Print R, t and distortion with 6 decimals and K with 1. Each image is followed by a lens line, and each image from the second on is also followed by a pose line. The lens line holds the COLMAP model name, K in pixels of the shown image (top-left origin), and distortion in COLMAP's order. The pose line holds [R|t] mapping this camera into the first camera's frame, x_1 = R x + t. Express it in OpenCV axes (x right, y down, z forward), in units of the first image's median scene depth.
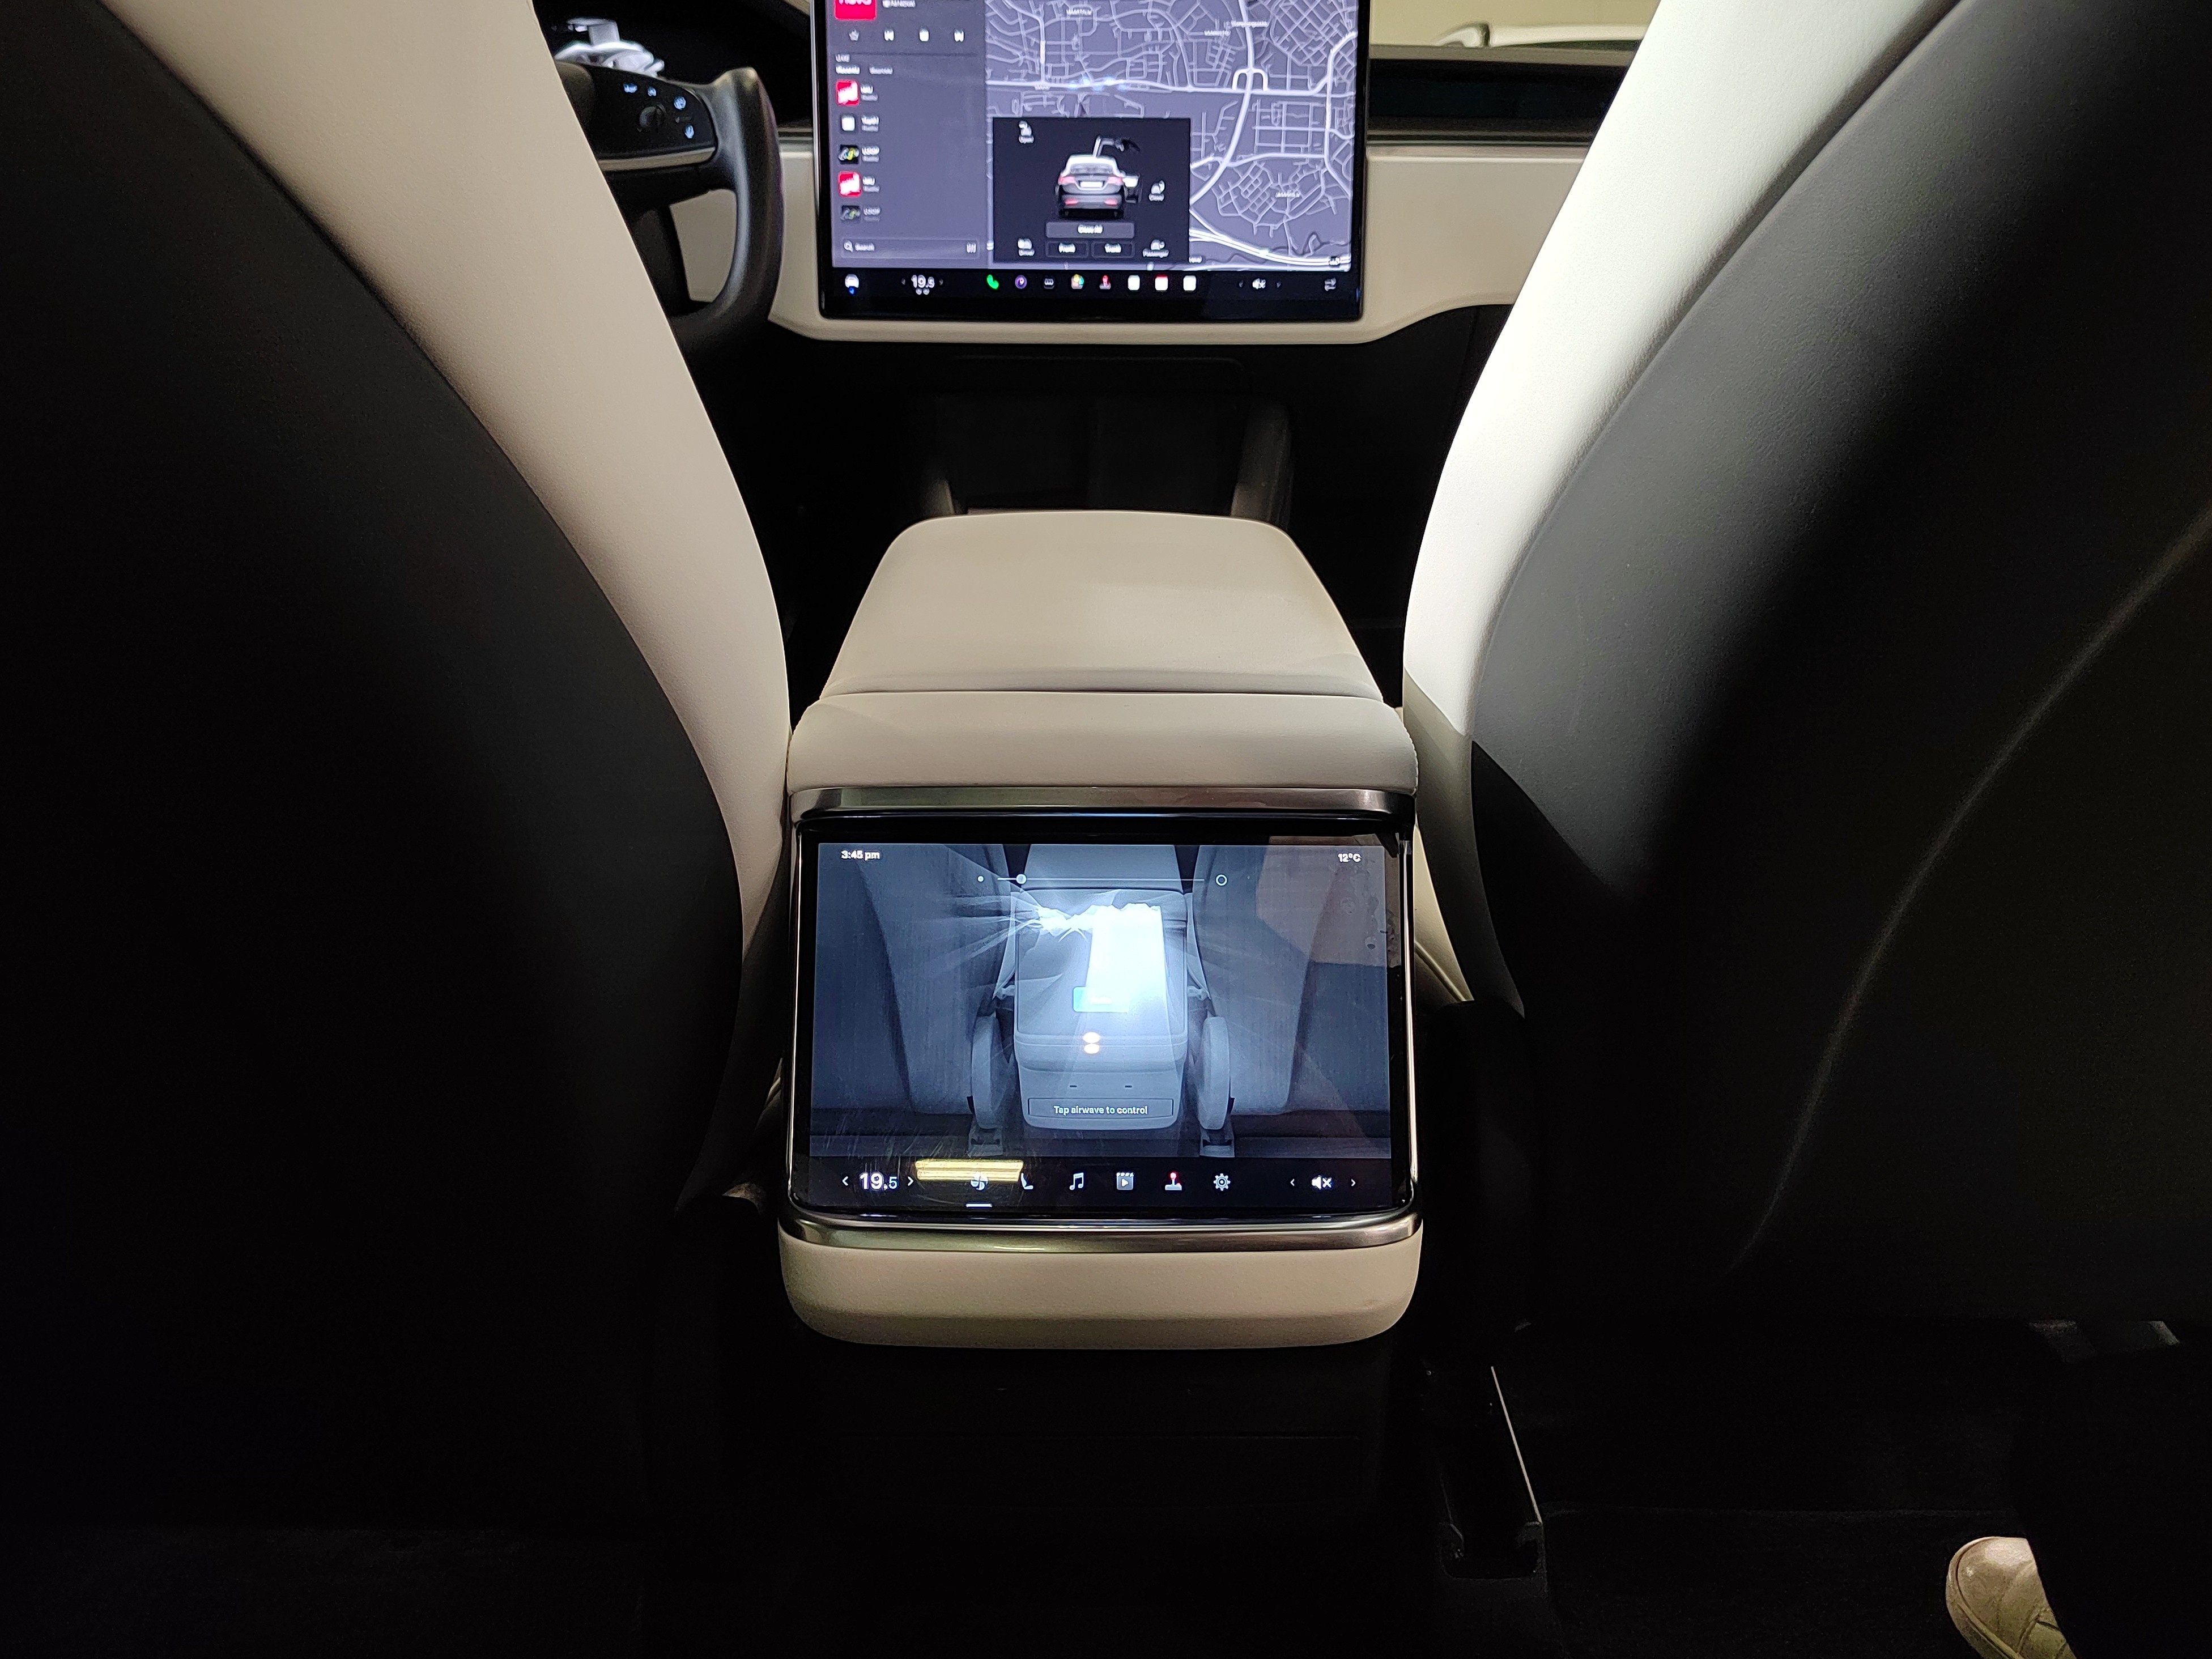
lens RADIAL K [[1796.4, 0, 1112.6], [0, 1796.4, 864.4], [0, 0, 1]] dist [0.048179, -0.069736]
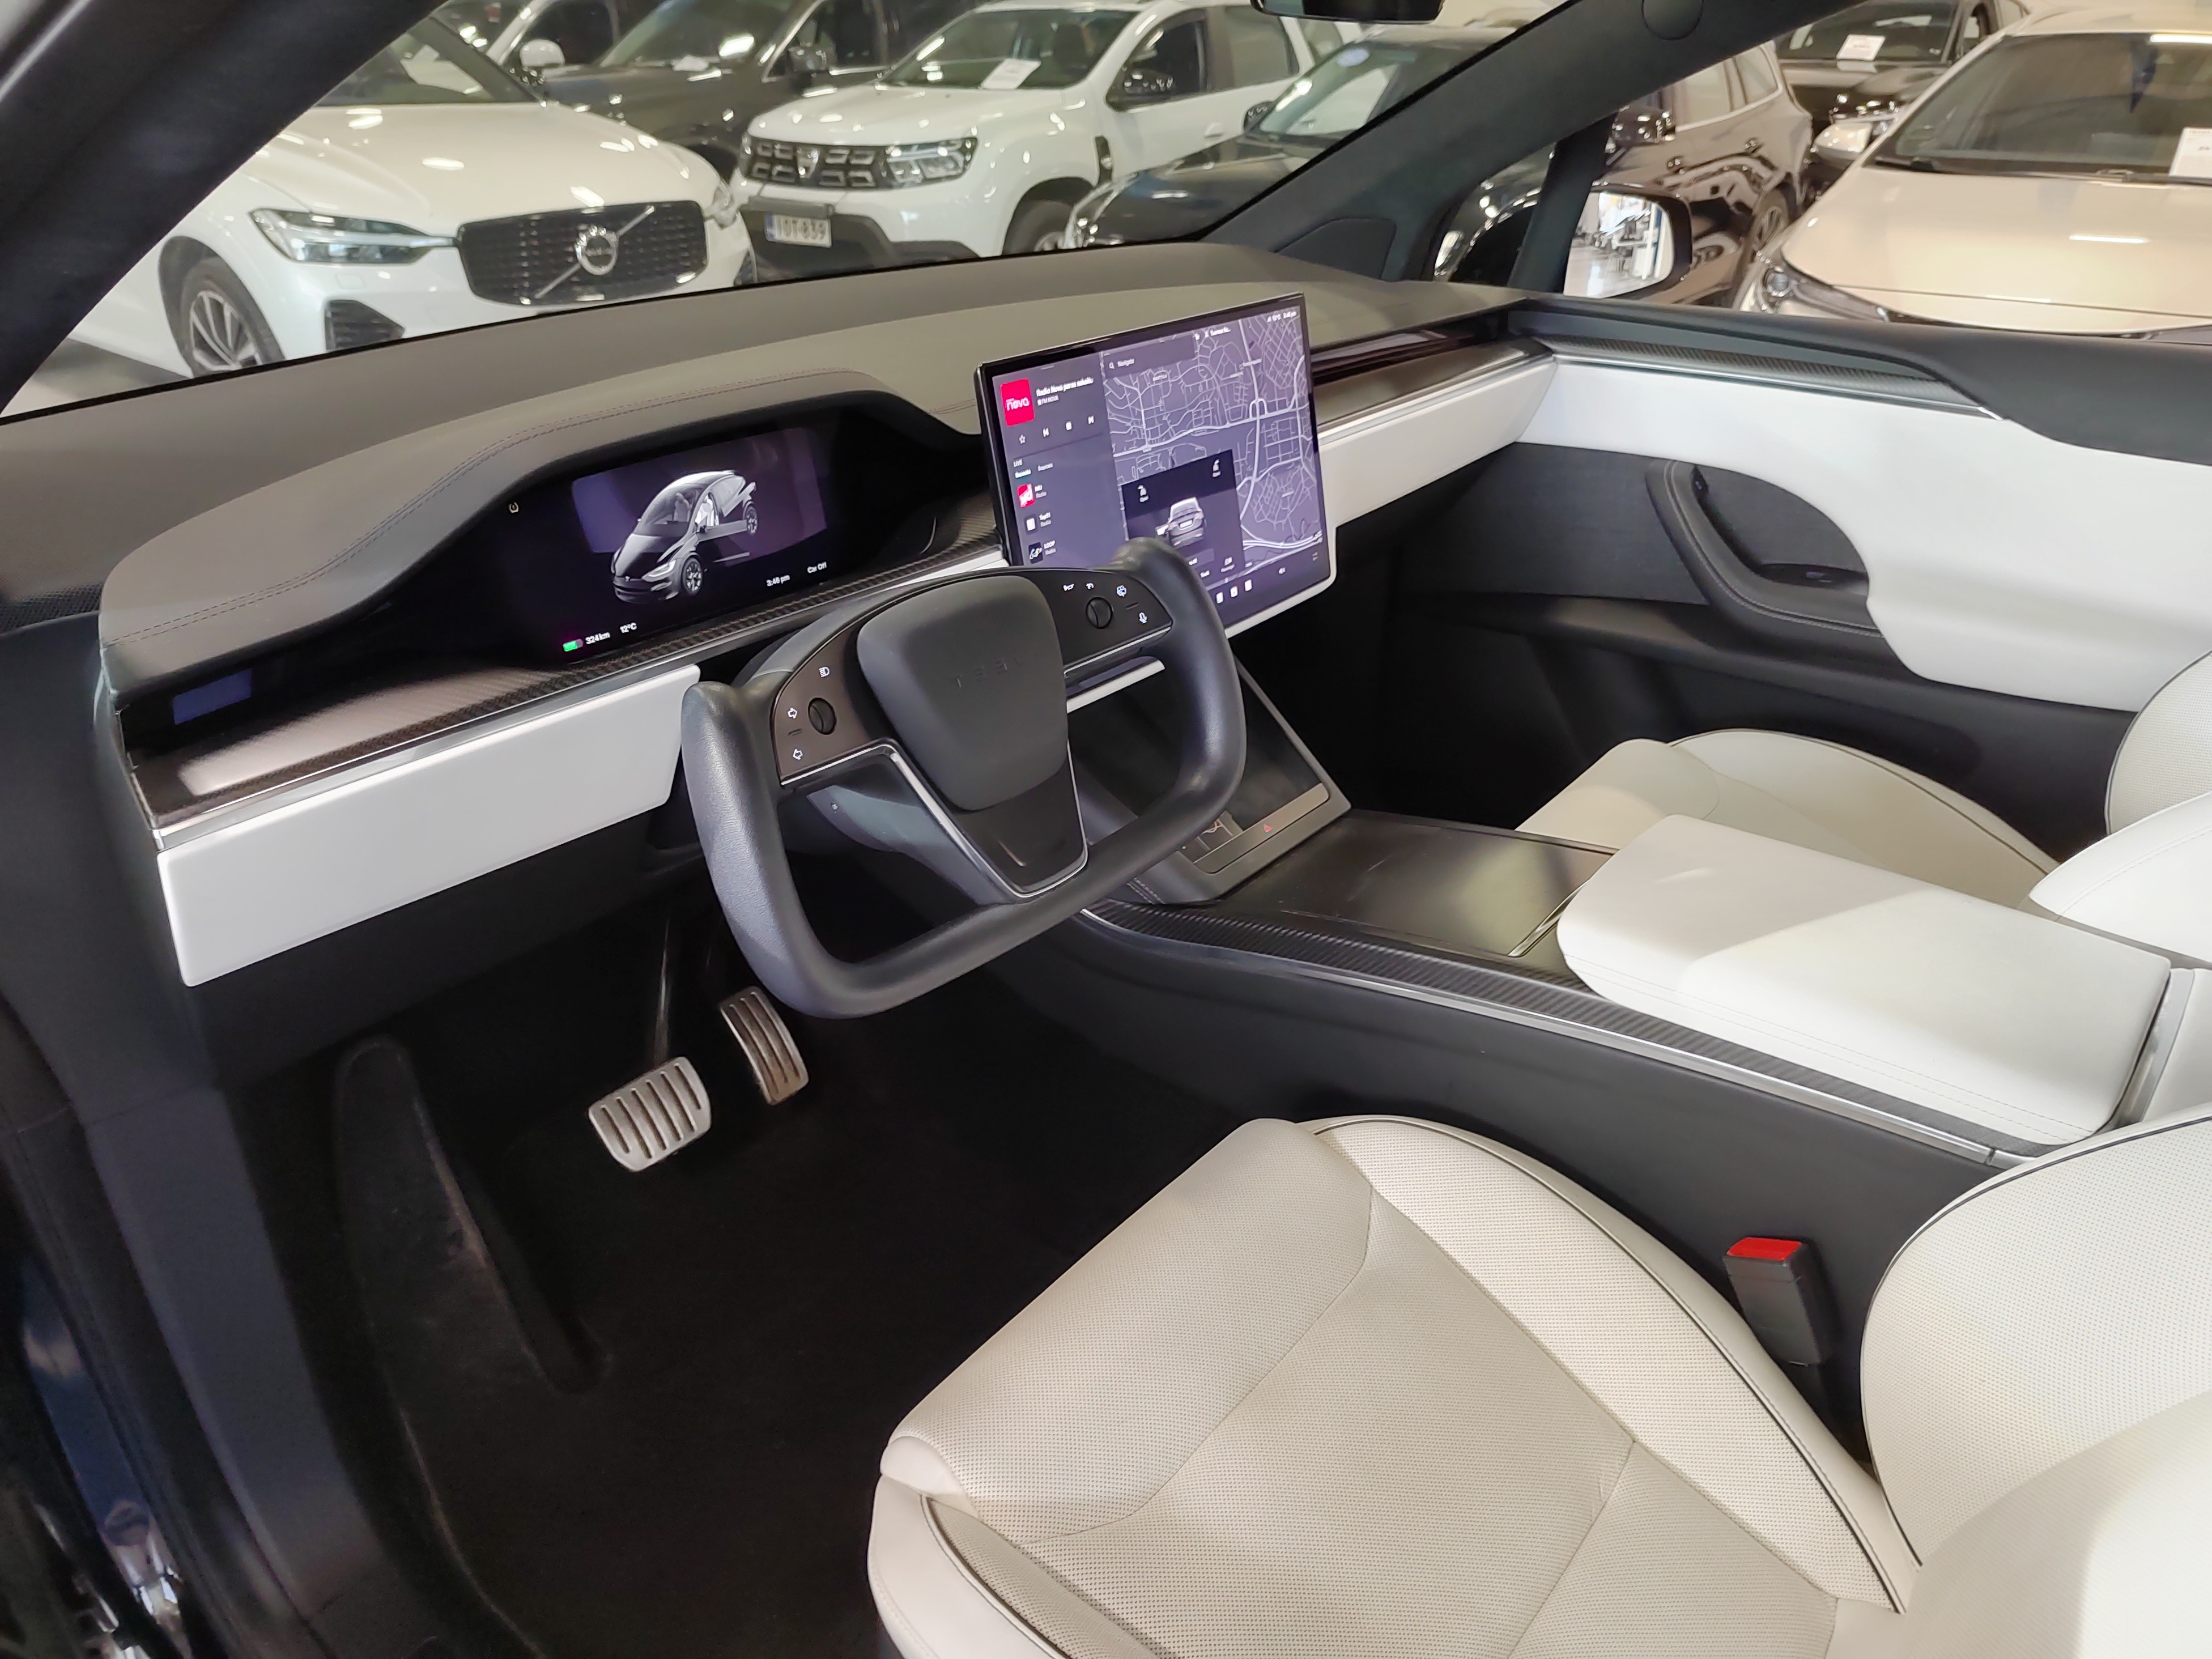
lens RADIAL K [[1540.3, 0, 1128.8], [0, 1540.3, 828.6], [0, 0, 1]] dist [-0.014076, -0.011210]
pose [[0.641470, -0.363874, 0.675360, -0.739309], [0.279591, 0.930692, 0.235883, -0.436692], [-0.714384, 0.037513, 0.698747, 0.376839]]
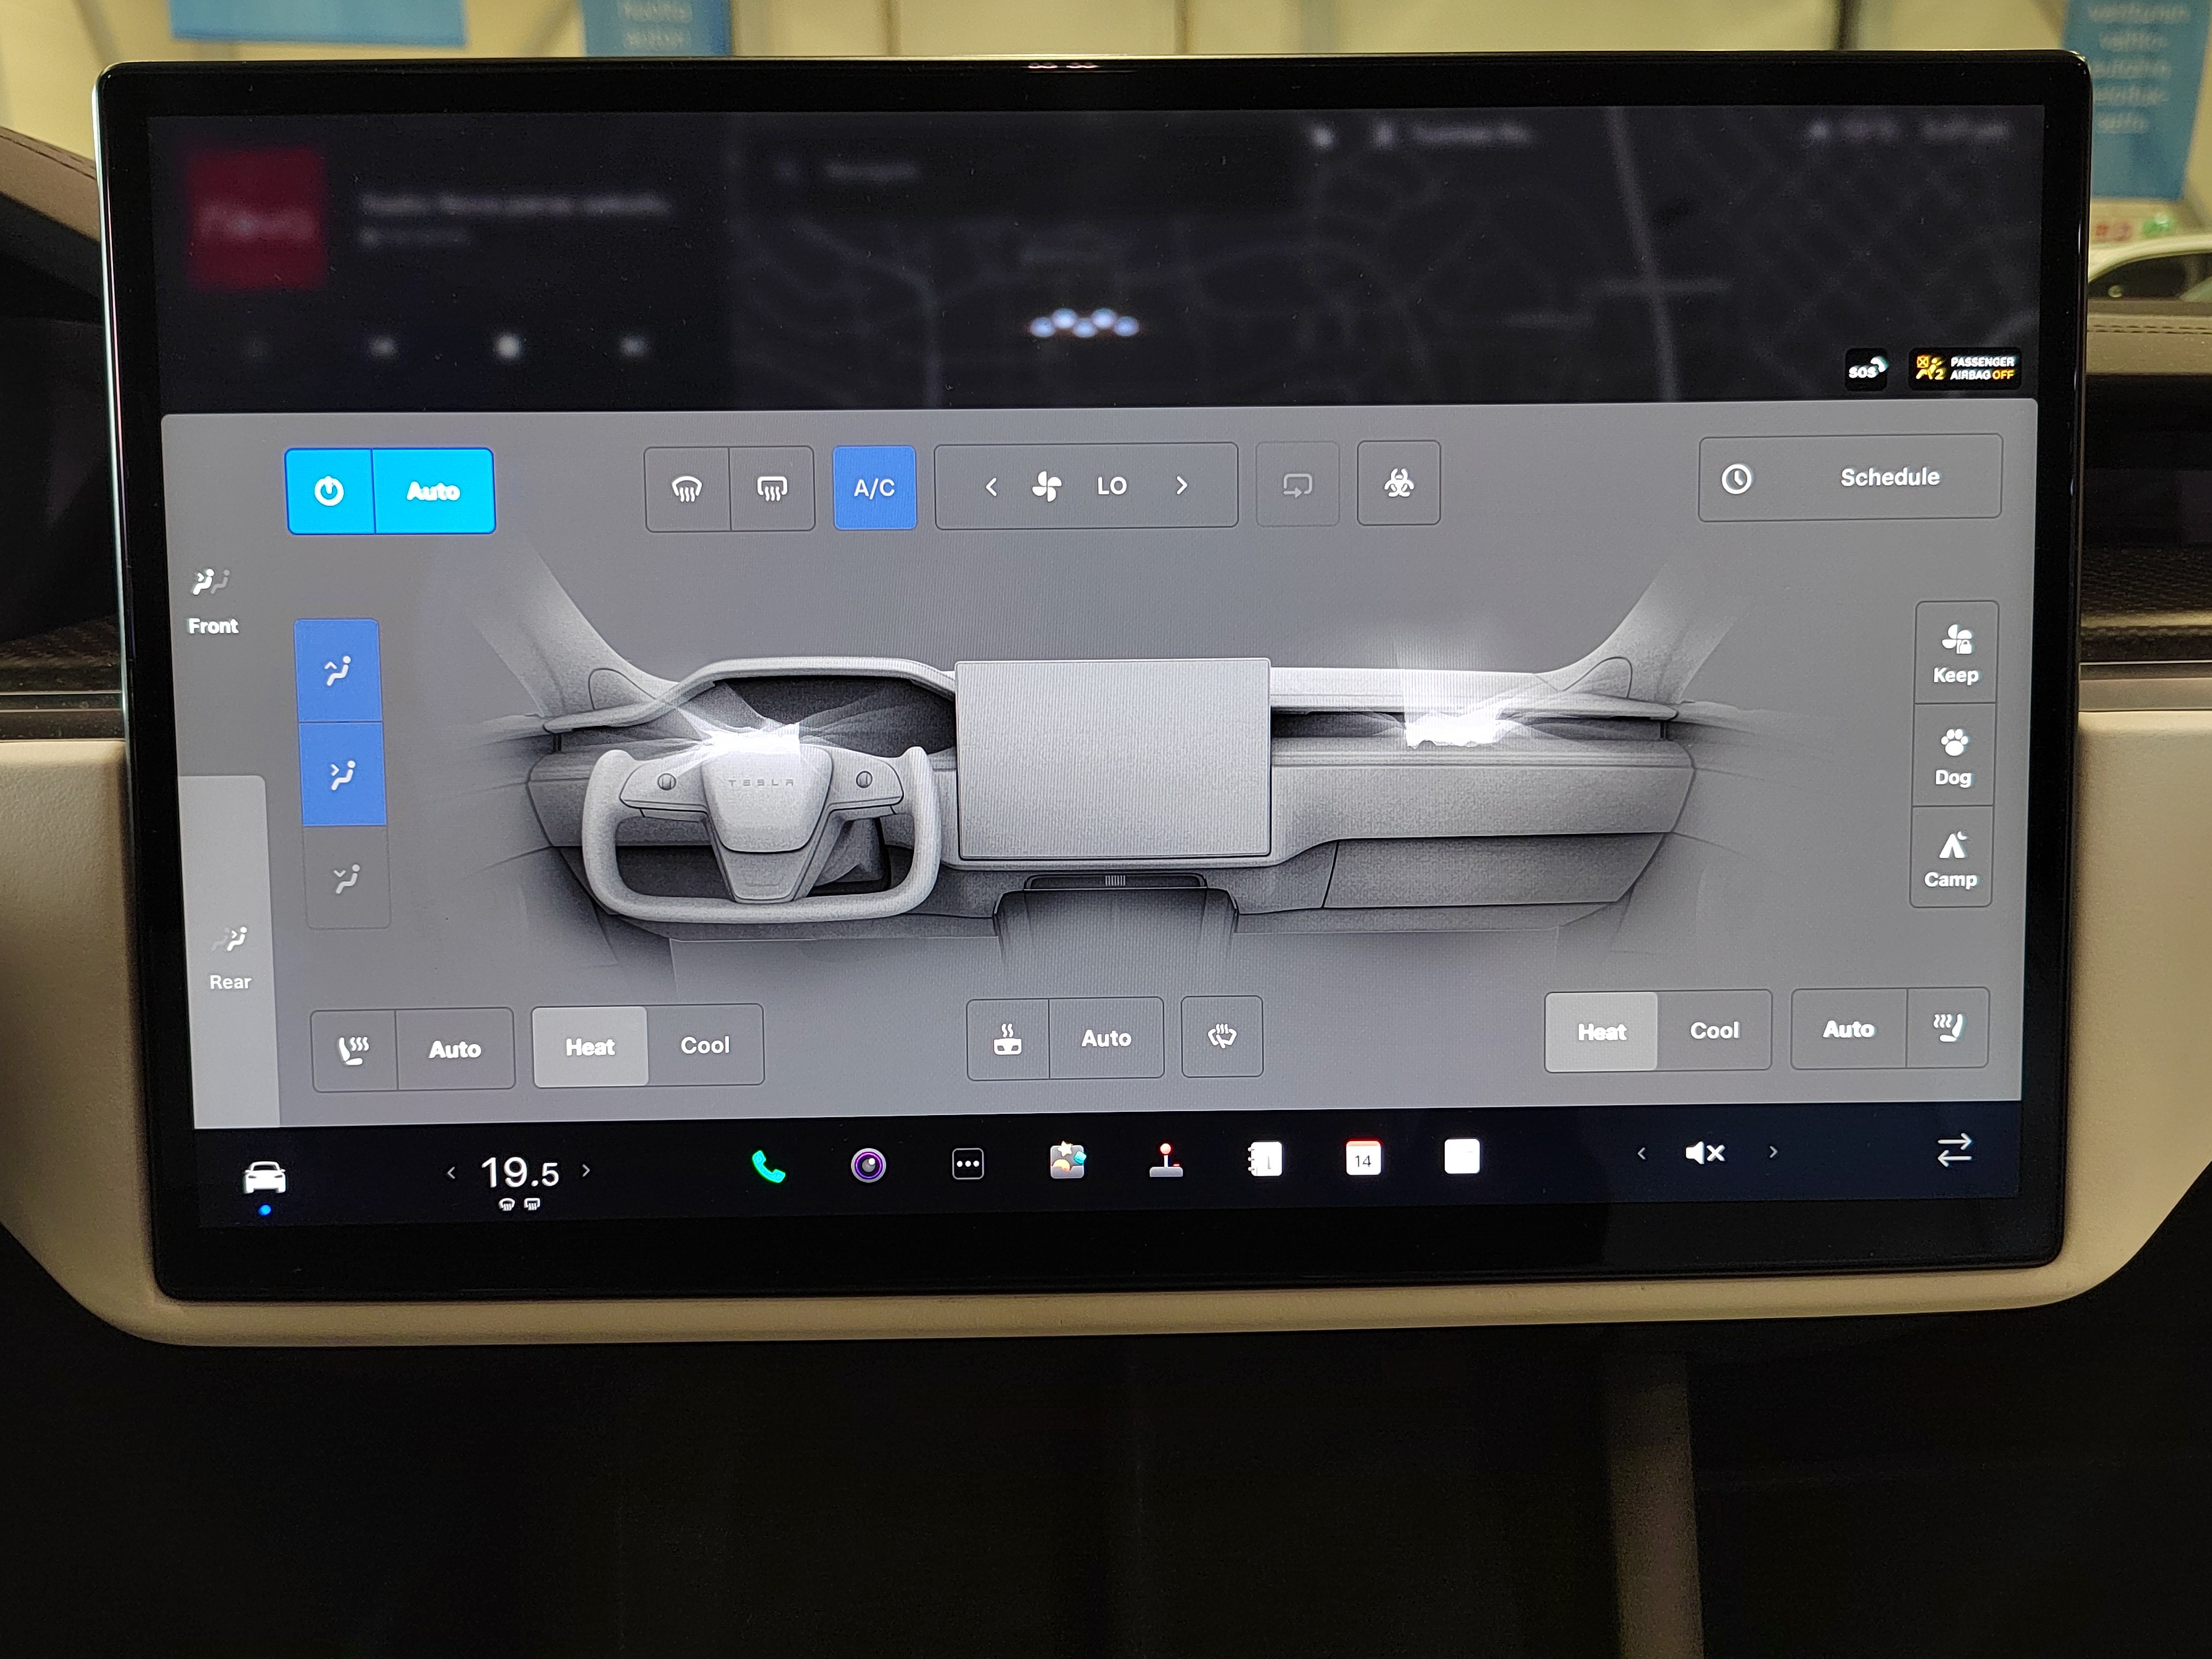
lens RADIAL K [[1796.4, 0, 1147.4], [0, 1796.4, 815.5], [0, 0, 1]] dist [0.048179, -0.069736]
pose [[0.999844, -0.016612, 0.005956, -0.008080], [0.017175, 0.993550, -0.112089, -0.348700], [-0.004056, 0.112174, 0.993680, 0.721773]]
